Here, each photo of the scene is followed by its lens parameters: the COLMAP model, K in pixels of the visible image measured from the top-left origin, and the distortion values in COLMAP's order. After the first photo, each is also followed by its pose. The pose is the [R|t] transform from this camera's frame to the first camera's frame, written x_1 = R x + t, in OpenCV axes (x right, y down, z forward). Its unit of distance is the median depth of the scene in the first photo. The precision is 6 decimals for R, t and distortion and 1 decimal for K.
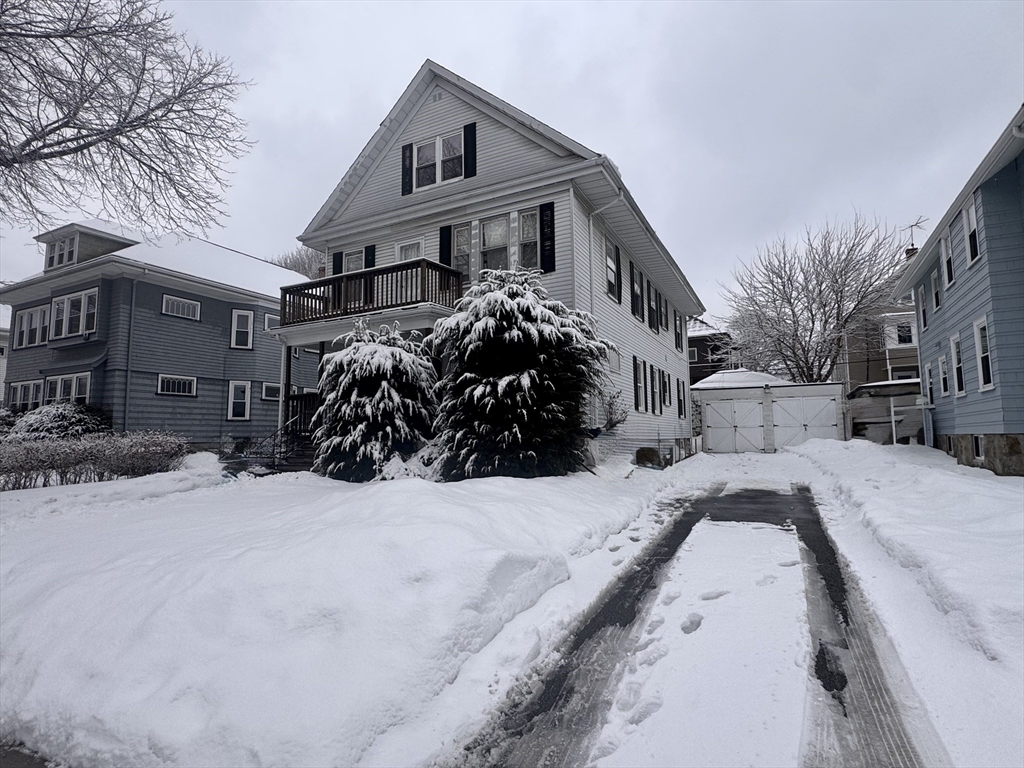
lens RADIAL K [[540.1, 0, 512.0], [0, 540.1, 384.0], [0, 0, 1]] dist [-0.000525, -0.000381]
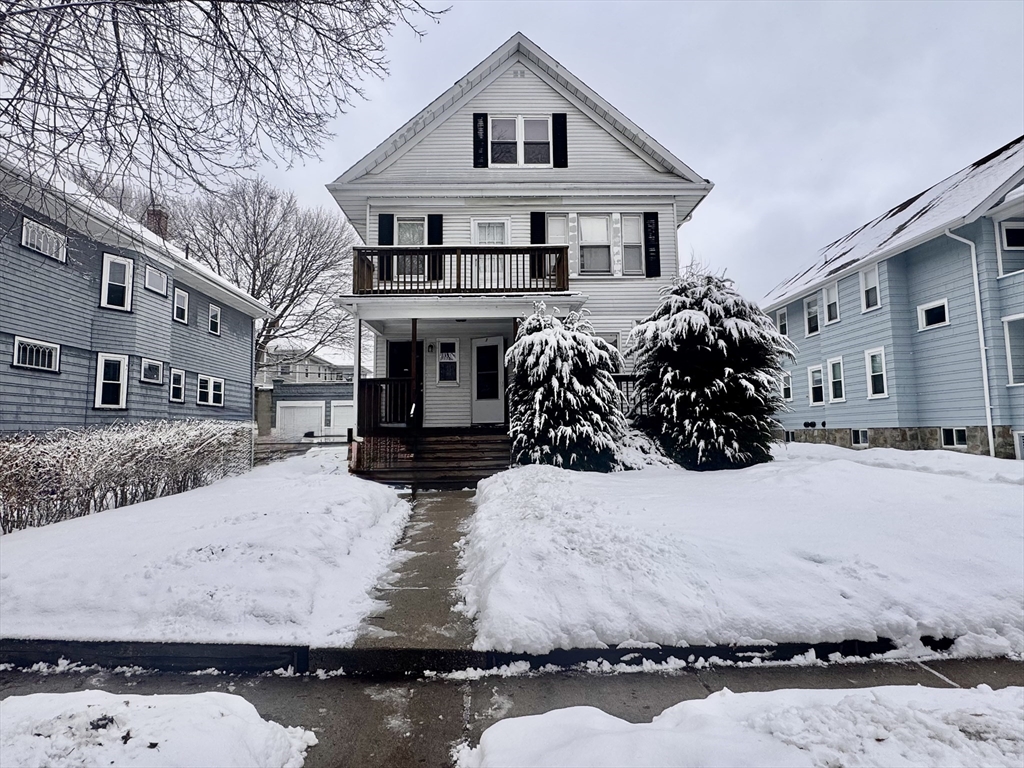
lens RADIAL K [[558.6, 0, 512.0], [0, 558.6, 384.0], [0, 0, 1]] dist [0.003017, 0.001199]
pose [[0.871351, 0.042404, 0.488825, -0.599676], [-0.044263, 0.998990, -0.007759, 0.024110], [-0.488660, -0.014876, 0.872348, 0.134293]]
